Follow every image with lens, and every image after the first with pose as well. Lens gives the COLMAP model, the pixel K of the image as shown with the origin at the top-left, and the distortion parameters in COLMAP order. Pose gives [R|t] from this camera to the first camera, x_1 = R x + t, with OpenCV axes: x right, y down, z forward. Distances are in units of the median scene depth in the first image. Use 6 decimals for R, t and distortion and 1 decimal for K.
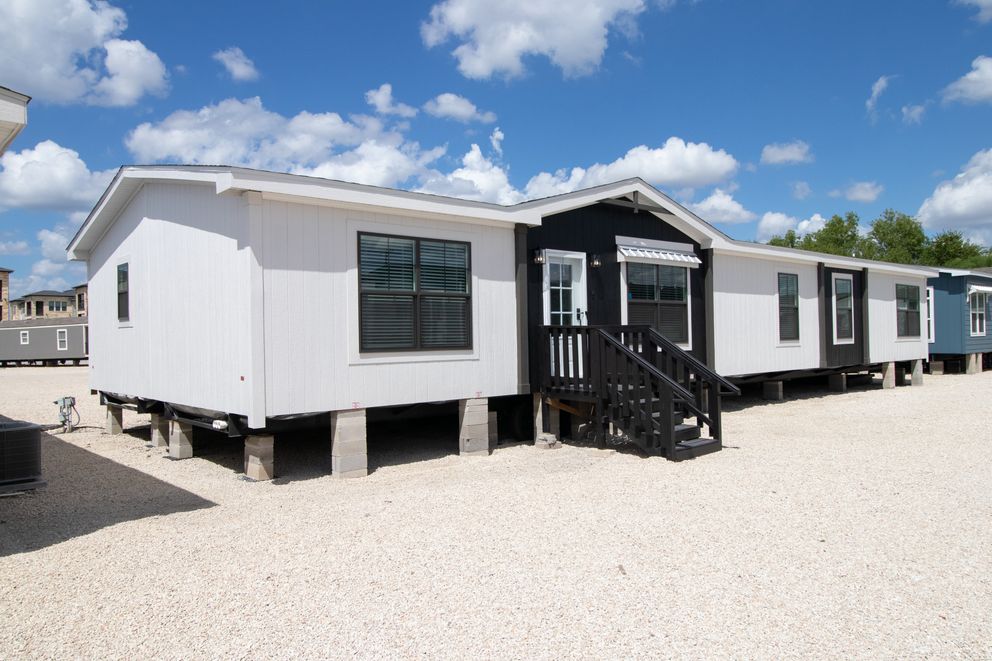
lens RADIAL K [[737.3, 0, 496.0], [0, 737.3, 330.5], [0, 0, 1]] dist [-0.004128, -0.001831]
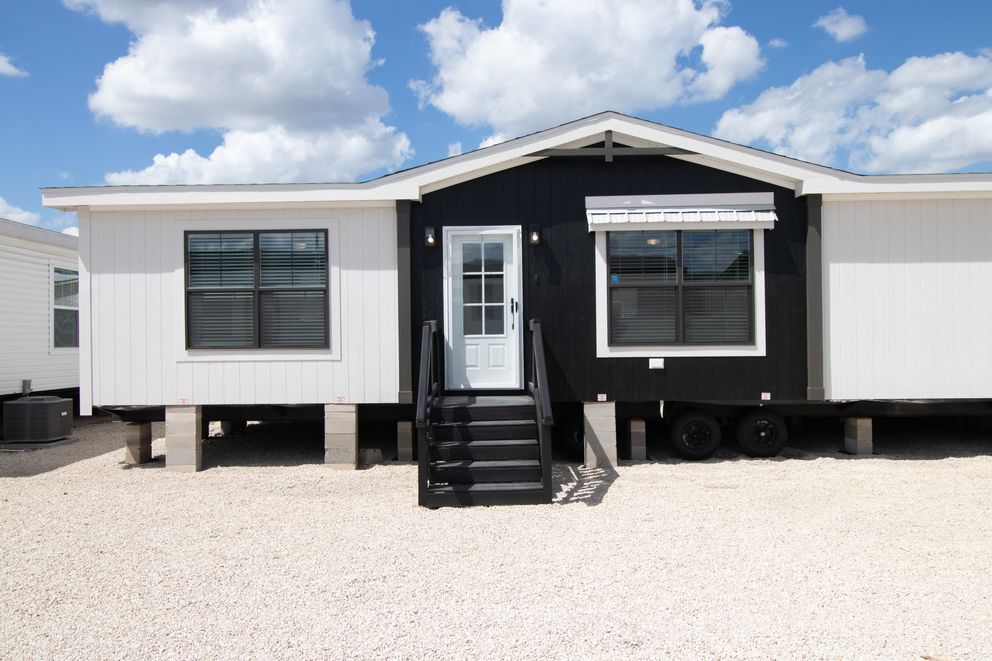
lens RADIAL K [[773.1, 0, 496.0], [0, 773.1, 330.5], [0, 0, 1]] dist [-0.000858, 0.000827]
pose [[0.724276, 0.007091, -0.689473, 0.661849], [0.005464, 0.999857, 0.016023, -0.009226], [0.689488, -0.015372, 0.724134, 0.401849]]
